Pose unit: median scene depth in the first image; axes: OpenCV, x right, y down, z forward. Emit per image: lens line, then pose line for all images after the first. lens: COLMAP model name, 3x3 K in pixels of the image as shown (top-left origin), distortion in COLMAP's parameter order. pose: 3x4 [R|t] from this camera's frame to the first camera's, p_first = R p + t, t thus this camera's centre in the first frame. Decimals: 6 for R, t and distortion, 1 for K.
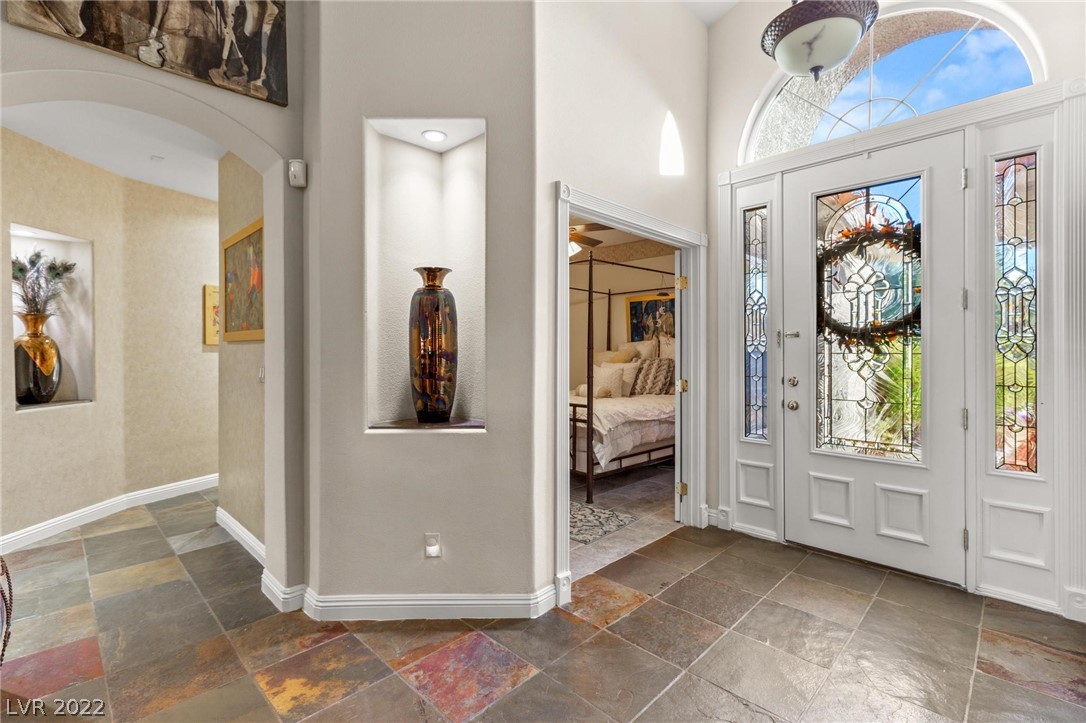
lens RADIAL K [[503.8, 0, 532.3], [0, 503.8, 352.3], [0, 0, 1]] dist [0.007339, -0.002520]
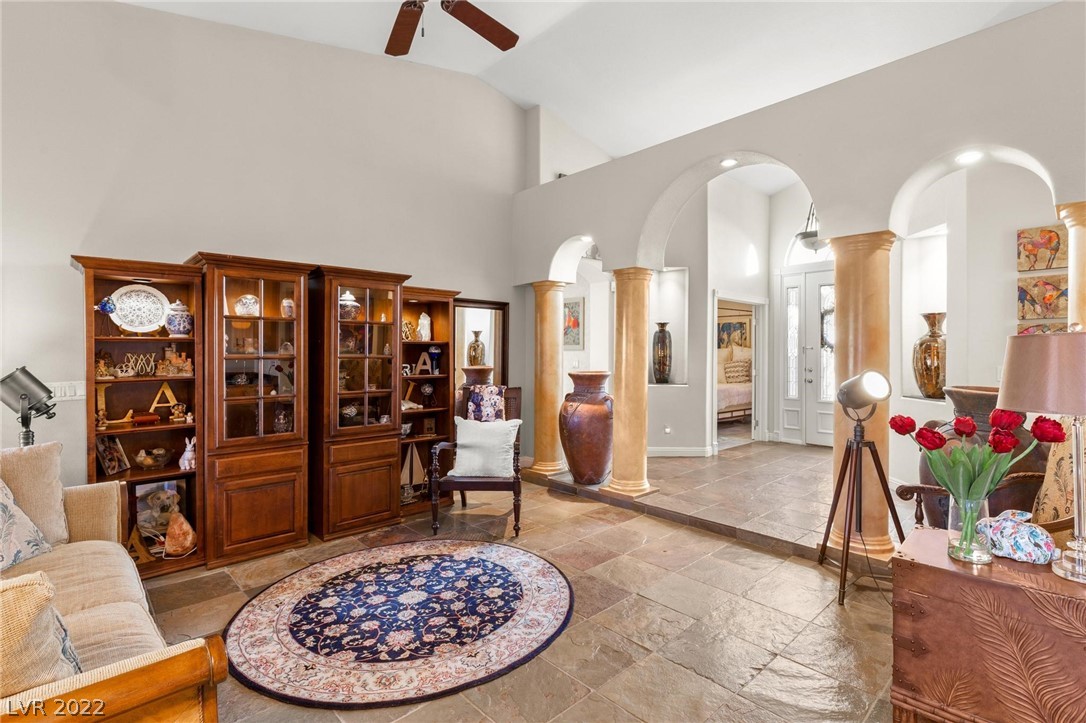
lens RADIAL K [[503.8, 0, 542.8], [0, 503.8, 353.6], [0, 0, 1]] dist [0.007339, -0.002520]
pose [[0.998944, 0.004978, -0.045685, -0.540978], [-0.005073, 0.999985, -0.001956, -0.002050], [0.045674, 0.002186, 0.998954, -1.238475]]
